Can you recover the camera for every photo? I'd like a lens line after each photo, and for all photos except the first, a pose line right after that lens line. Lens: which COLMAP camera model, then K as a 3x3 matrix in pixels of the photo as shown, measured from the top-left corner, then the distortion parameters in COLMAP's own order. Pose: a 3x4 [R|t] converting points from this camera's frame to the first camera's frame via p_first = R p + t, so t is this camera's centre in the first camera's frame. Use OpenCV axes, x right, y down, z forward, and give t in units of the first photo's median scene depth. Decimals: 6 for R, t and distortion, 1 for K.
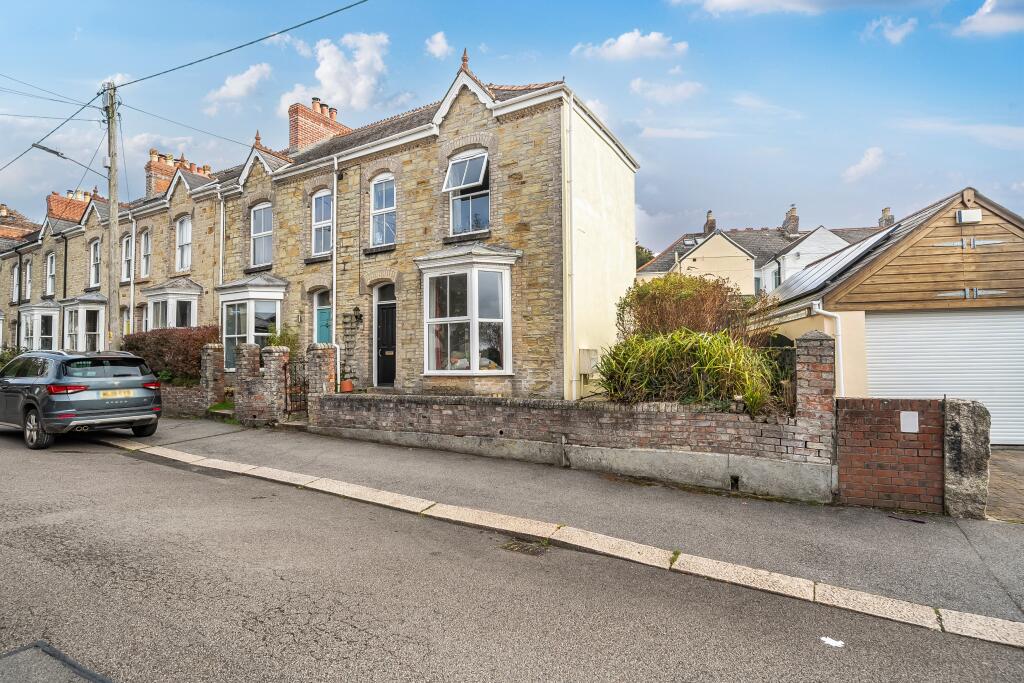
lens RADIAL K [[527.2, 0, 511.7], [0, 527.2, 342.9], [0, 0, 1]] dist [0.004725, 0.000219]
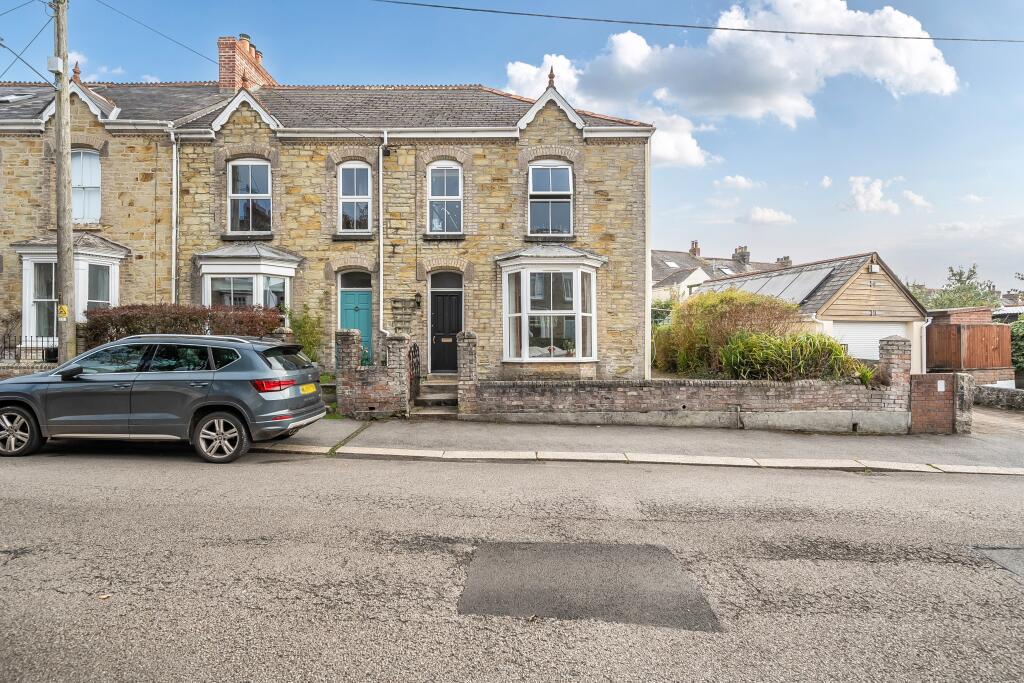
lens RADIAL K [[504.1, 0, 512.1], [0, 504.1, 343.2], [0, 0, 1]] dist [0.003770, 0.000407]
pose [[0.859870, 0.008024, 0.510450, -0.742541], [-0.026021, 0.999266, 0.028127, -0.006459], [-0.509850, -0.037468, 0.859447, 0.120390]]
